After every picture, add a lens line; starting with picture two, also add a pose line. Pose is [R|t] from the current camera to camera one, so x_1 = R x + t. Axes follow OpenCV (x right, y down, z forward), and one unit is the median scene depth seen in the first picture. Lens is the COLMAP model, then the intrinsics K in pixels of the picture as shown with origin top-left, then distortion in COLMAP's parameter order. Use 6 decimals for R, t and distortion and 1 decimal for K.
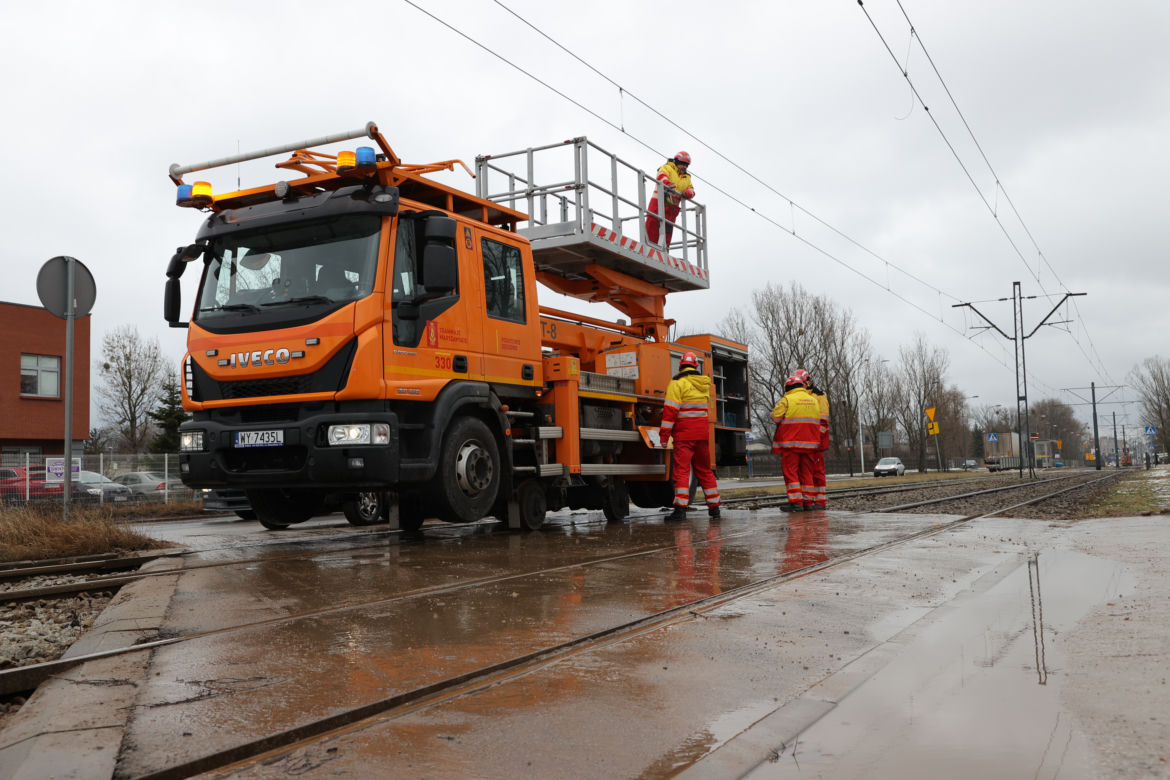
lens RADIAL K [[1052.9, 0, 585.0], [0, 1052.9, 390.0], [0, 0, 1]] dist [0.003253, 0.000731]
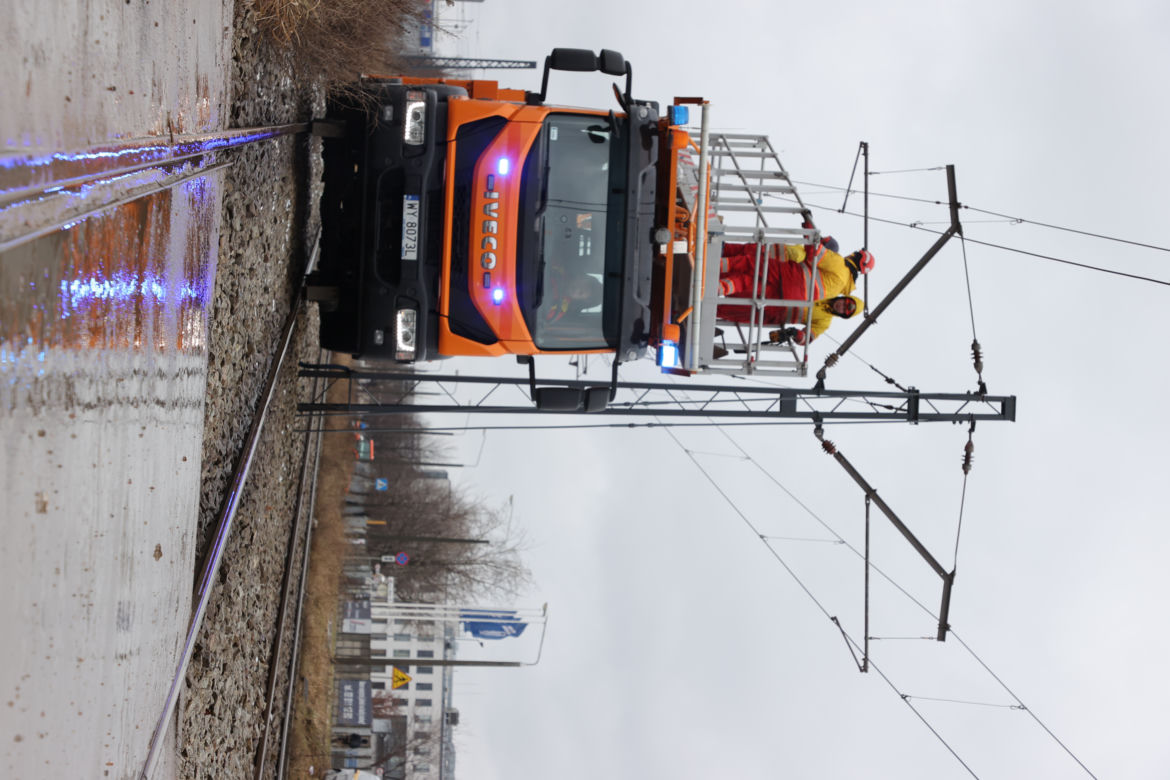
lens RADIAL K [[2718.9, 0, 585.0], [0, 2718.9, 390.0], [0, 0, 1]] dist [0.088701, 0.246863]
pose [[-0.114031, 0.831533, 0.543645, -1.634449], [-0.993458, -0.092058, -0.067573, 0.041999], [-0.006142, -0.547794, 0.836591, -1.282540]]
